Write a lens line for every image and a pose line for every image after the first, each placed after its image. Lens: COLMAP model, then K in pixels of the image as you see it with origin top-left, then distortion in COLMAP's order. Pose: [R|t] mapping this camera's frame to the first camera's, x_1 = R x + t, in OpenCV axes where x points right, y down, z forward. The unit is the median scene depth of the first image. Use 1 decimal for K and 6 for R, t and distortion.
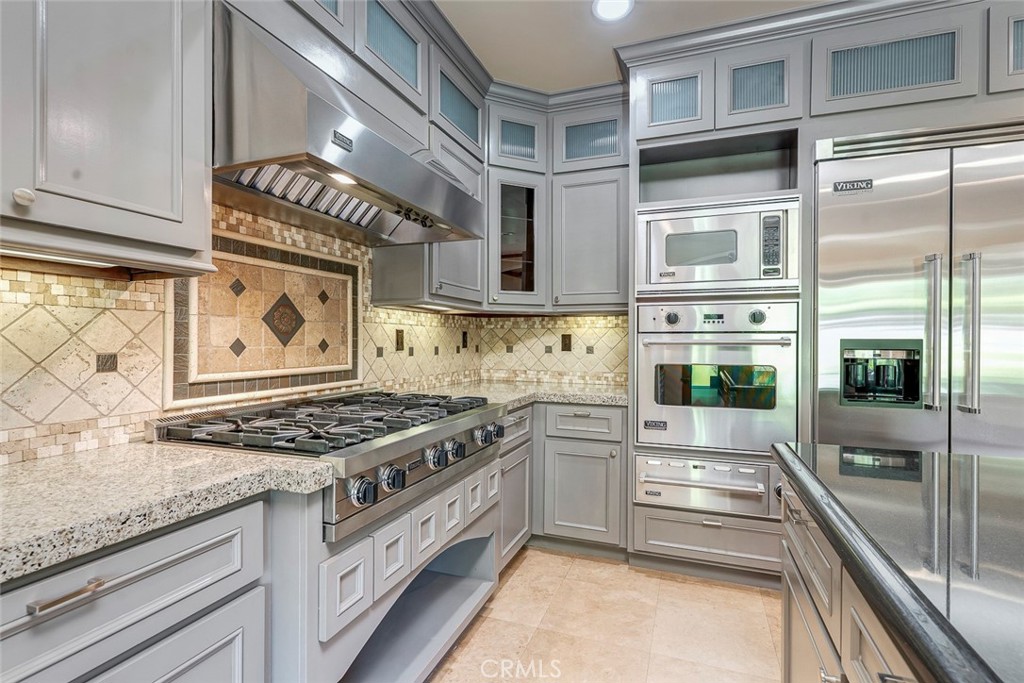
lens RADIAL K [[487.2, 0, 510.3], [0, 487.2, 340.5], [0, 0, 1]] dist [0.002471, -0.000551]
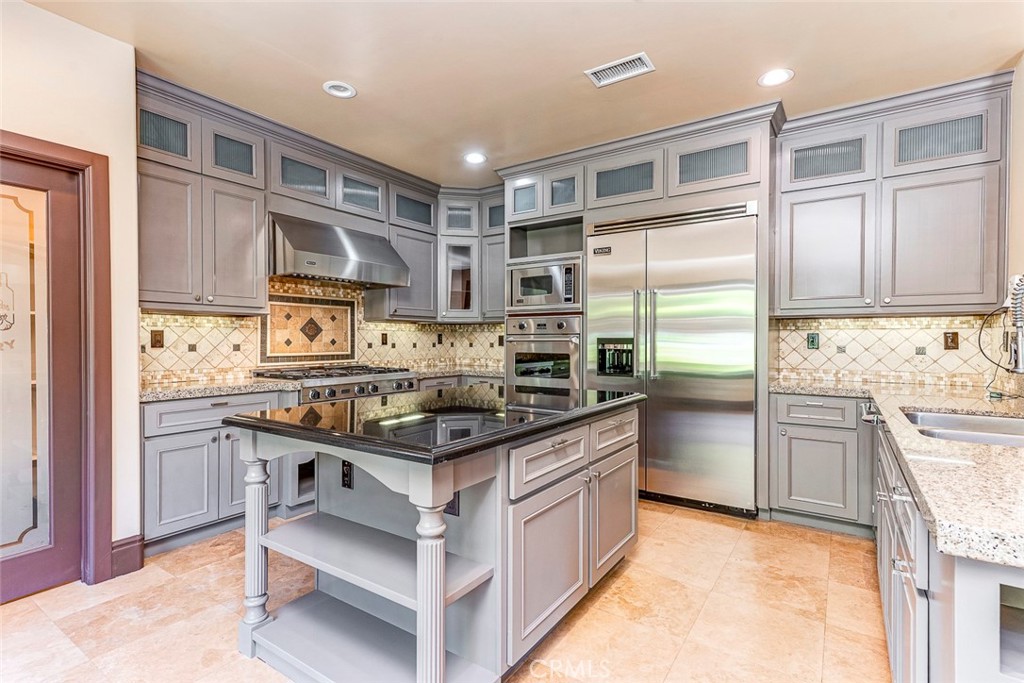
lens RADIAL K [[487.2, 0, 514.8], [0, 487.2, 342.3], [0, 0, 1]] dist [0.002471, -0.000551]
pose [[0.971864, -0.000586, -0.235544, 0.786121], [0.001843, 0.999985, 0.005114, 0.002756], [0.235538, -0.005404, 0.971850, -0.759448]]
